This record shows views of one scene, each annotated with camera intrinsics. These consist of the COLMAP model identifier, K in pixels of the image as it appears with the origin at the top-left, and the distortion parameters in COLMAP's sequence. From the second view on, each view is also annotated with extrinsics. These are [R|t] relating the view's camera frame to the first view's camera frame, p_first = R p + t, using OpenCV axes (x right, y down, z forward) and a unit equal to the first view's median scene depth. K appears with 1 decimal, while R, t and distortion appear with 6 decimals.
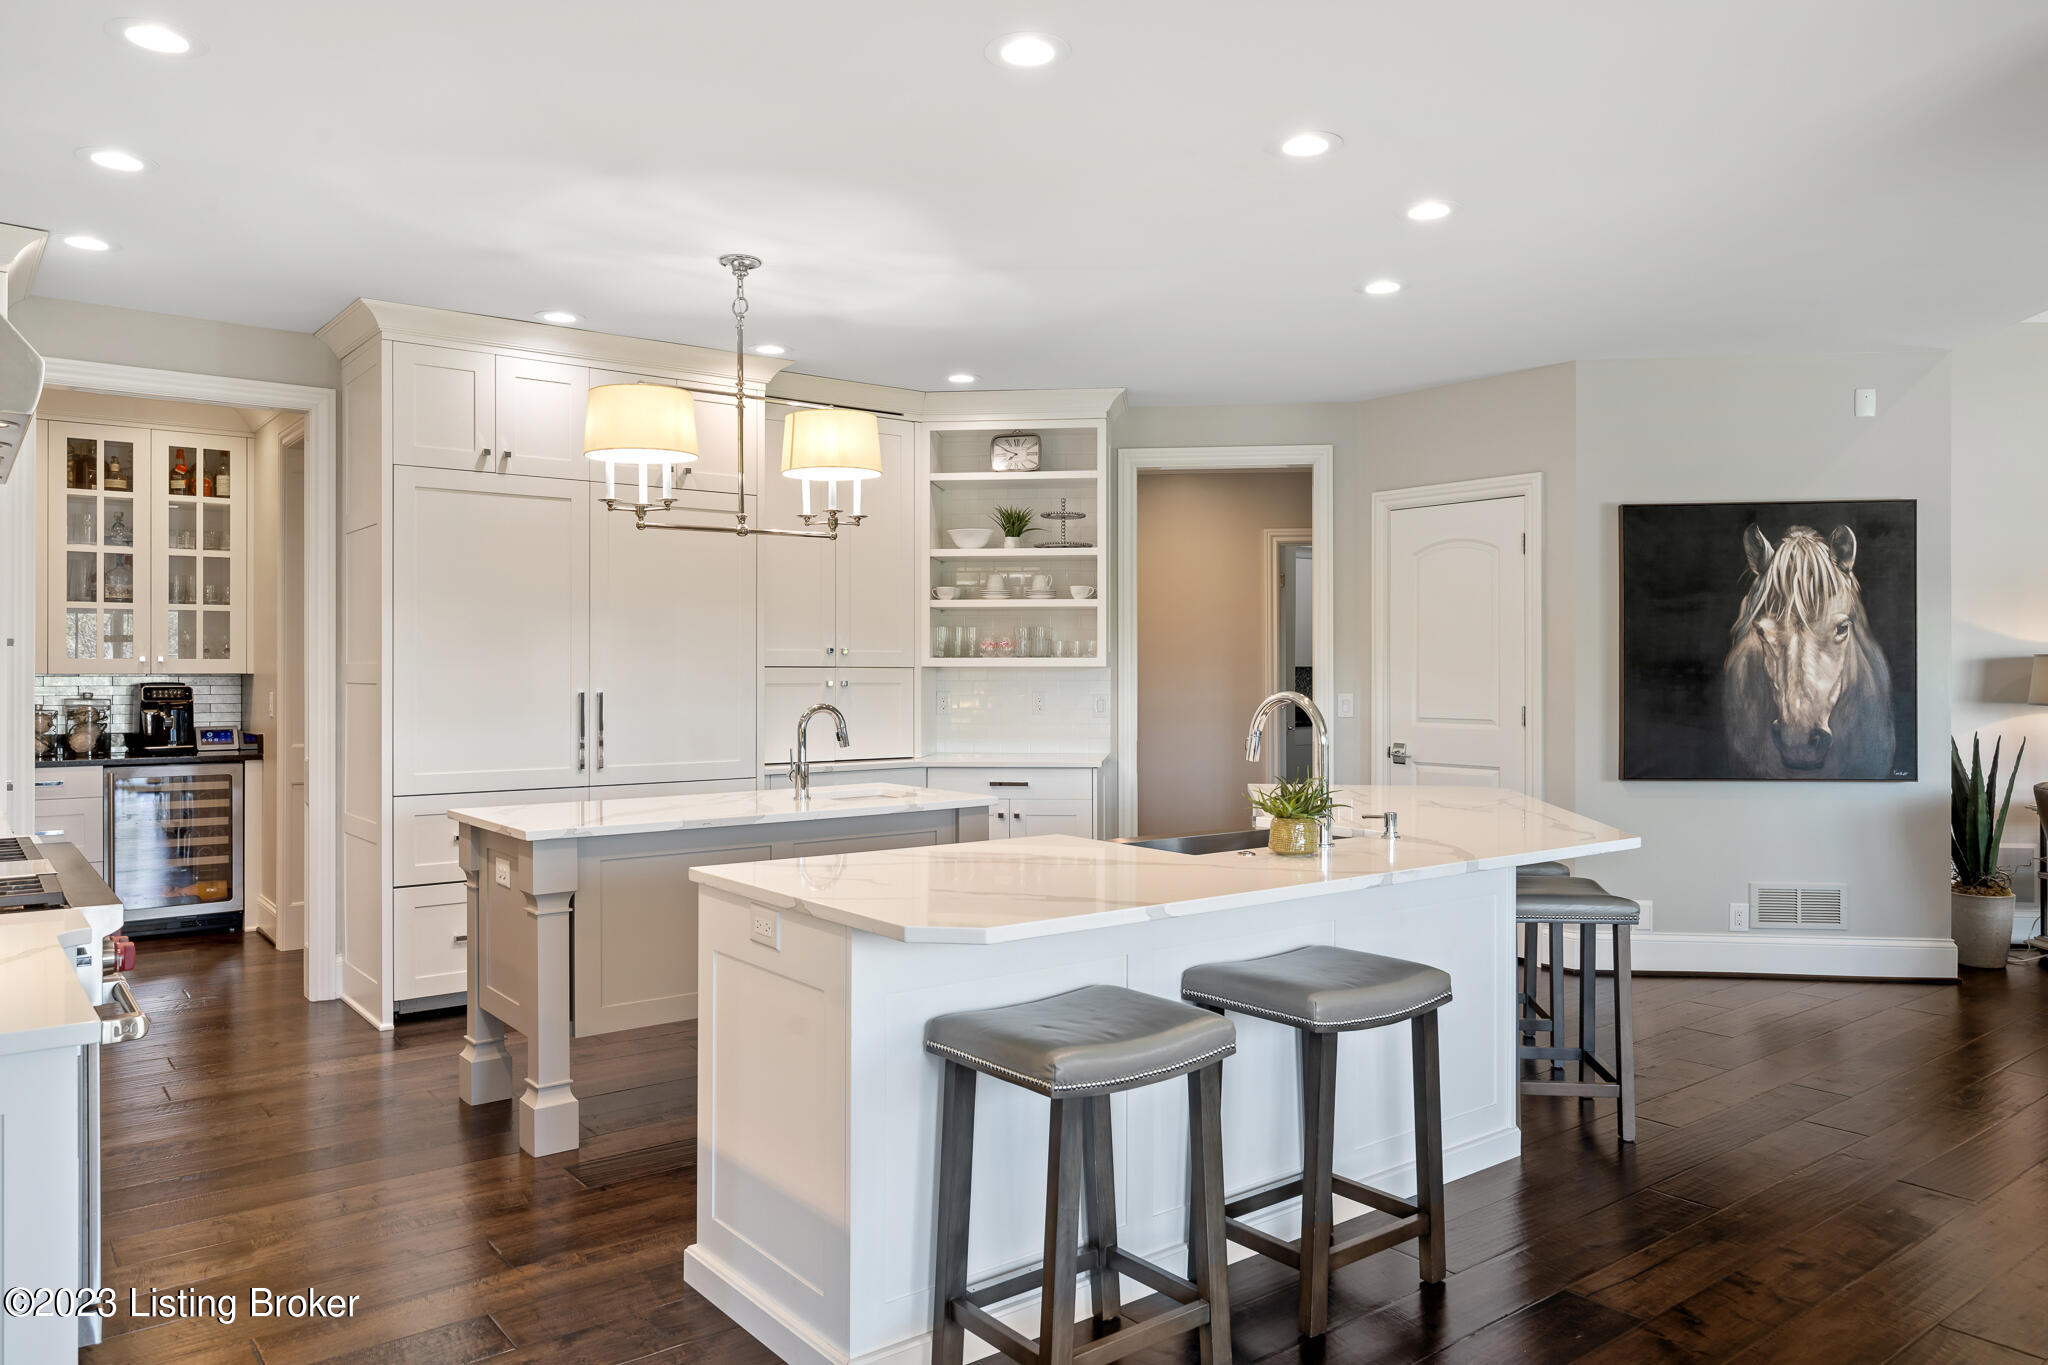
lens RADIAL K [[1386.9, 0, 1024.0], [0, 1386.9, 682.5], [0, 0, 1]] dist [0.001349, 0.000686]
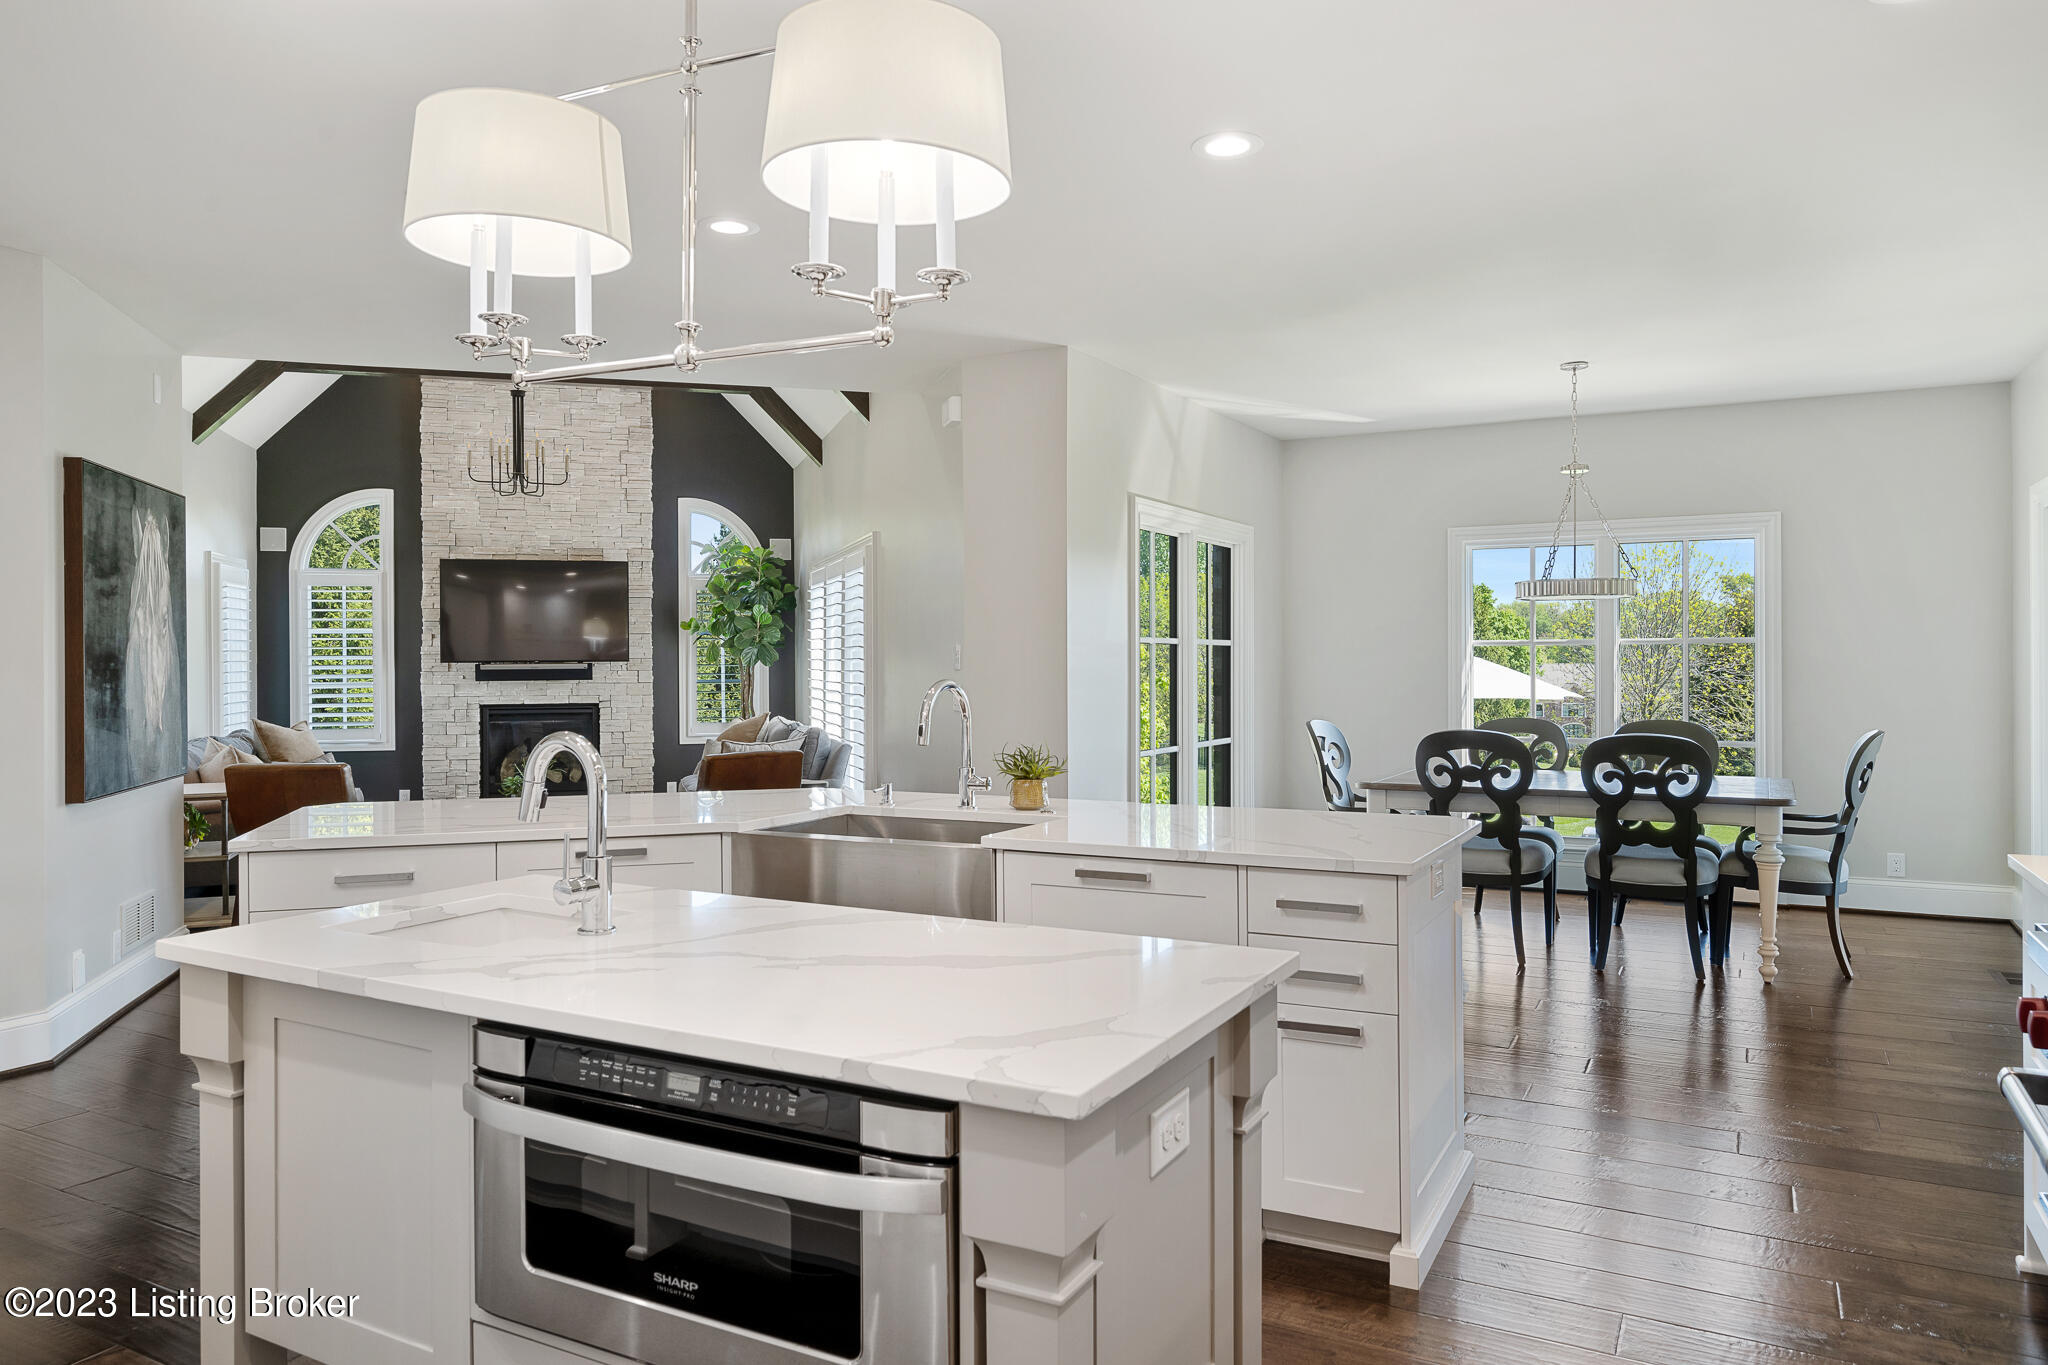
lens RADIAL K [[1356.7, 0, 1020.1], [0, 1356.7, 662.7], [0, 0, 1]] dist [0.001050, 0.002998]
pose [[-0.400260, 0.001461, 0.916400, -0.482917], [0.007788, 0.999968, 0.001807, -0.007688], [-0.916369, 0.007860, -0.400259, 0.798719]]
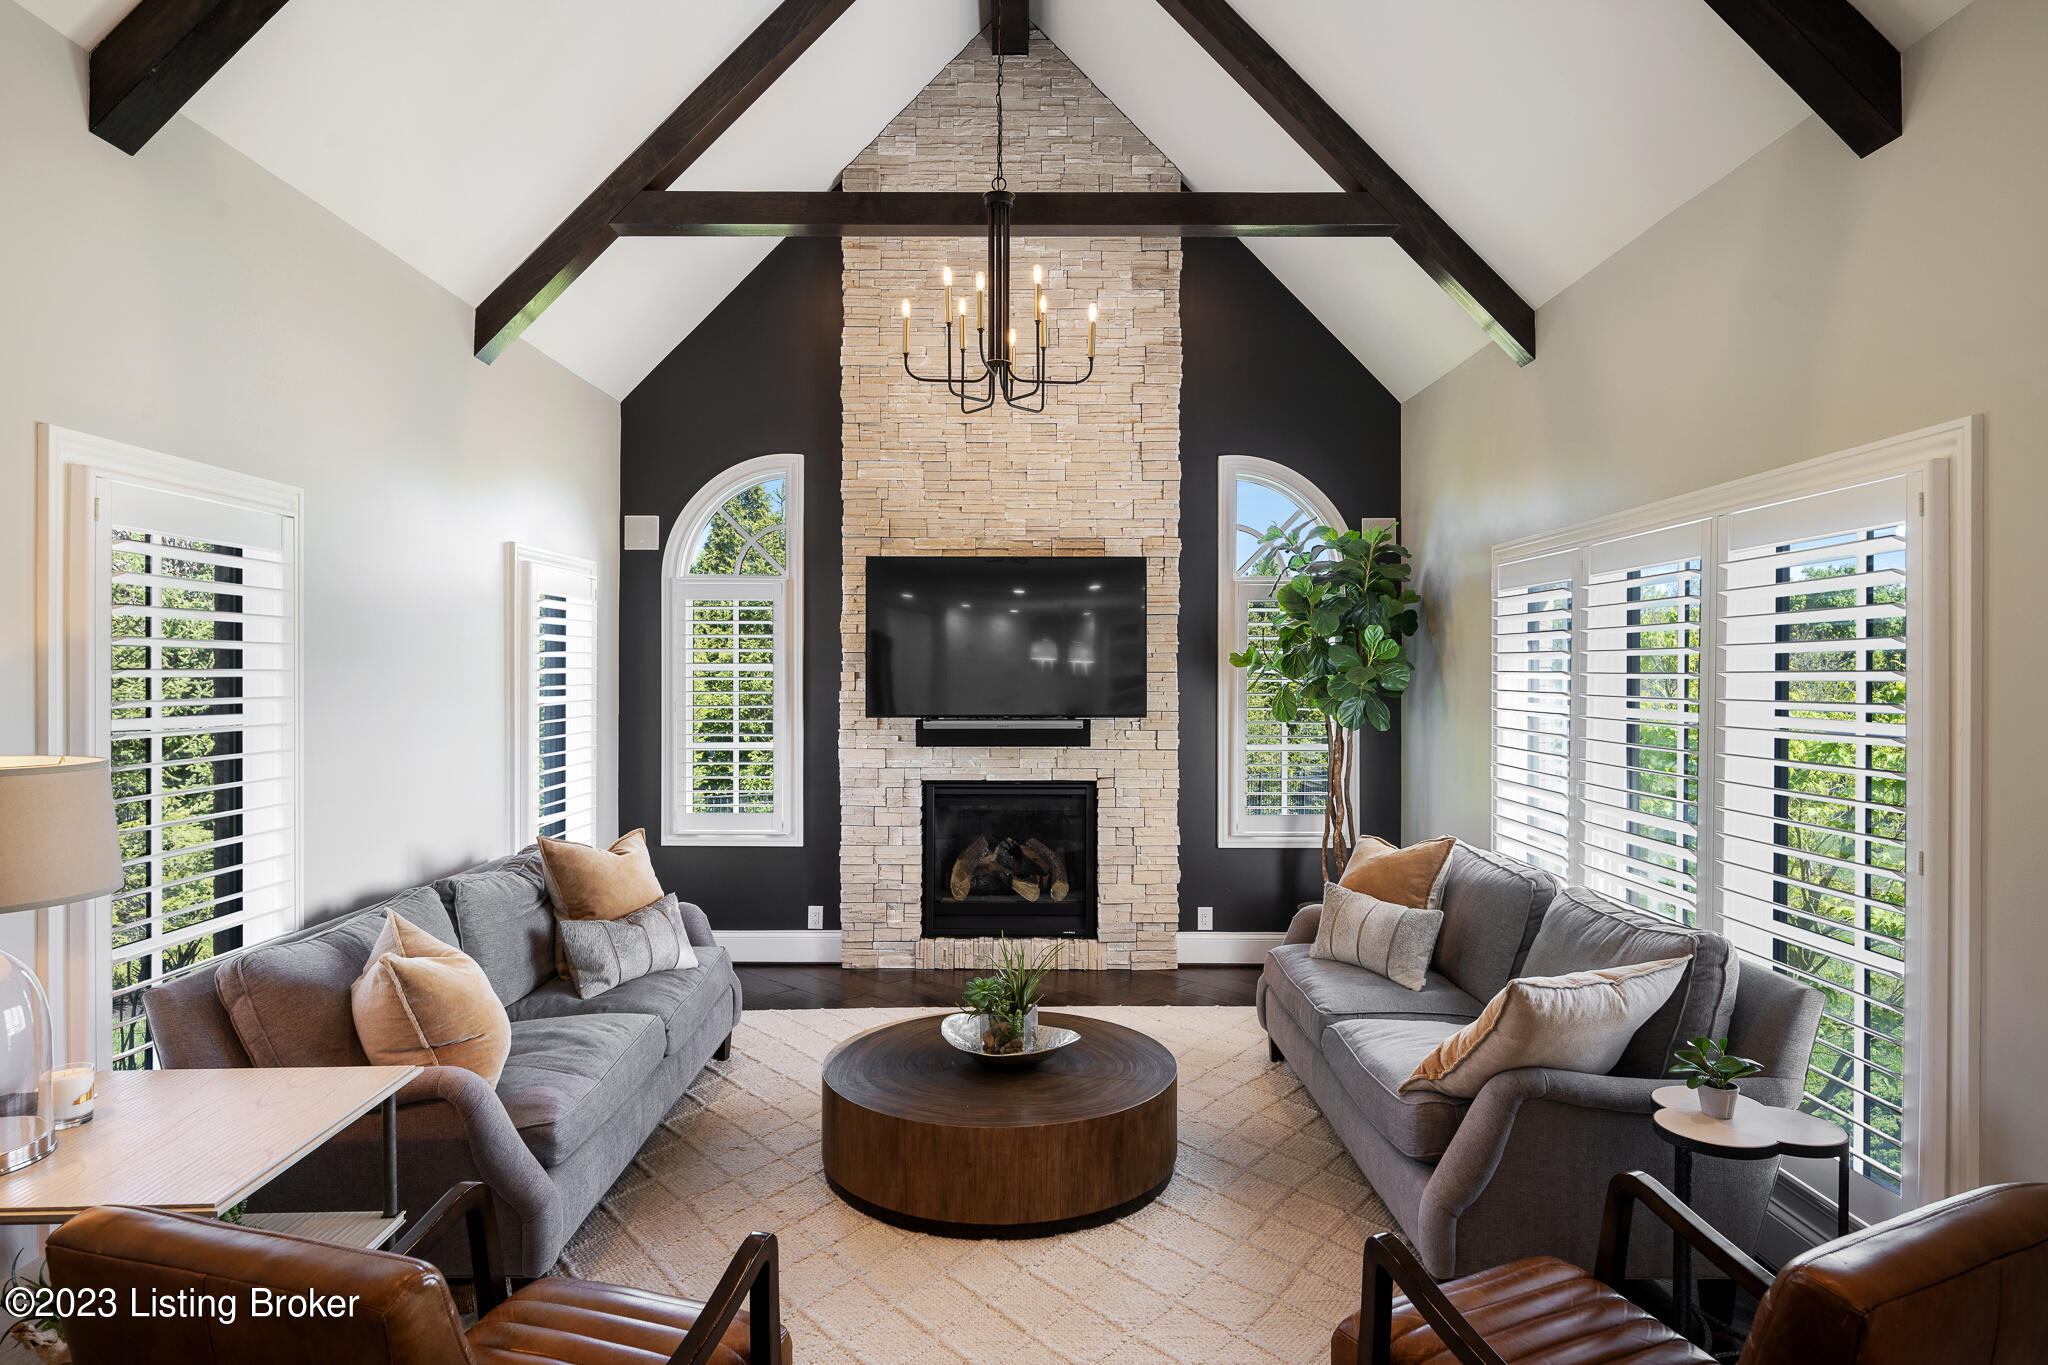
lens RADIAL K [[1180.7, 0, 1025.3], [0, 1180.7, 672.9], [0, 0, 1]] dist [-0.002445, 0.000045]
pose [[-0.121213, 0.000987, 0.992626, 0.420545], [0.000119, 1.000000, -0.000979, -0.045907], [-0.992627, 0.000000, -0.121213, 0.770719]]
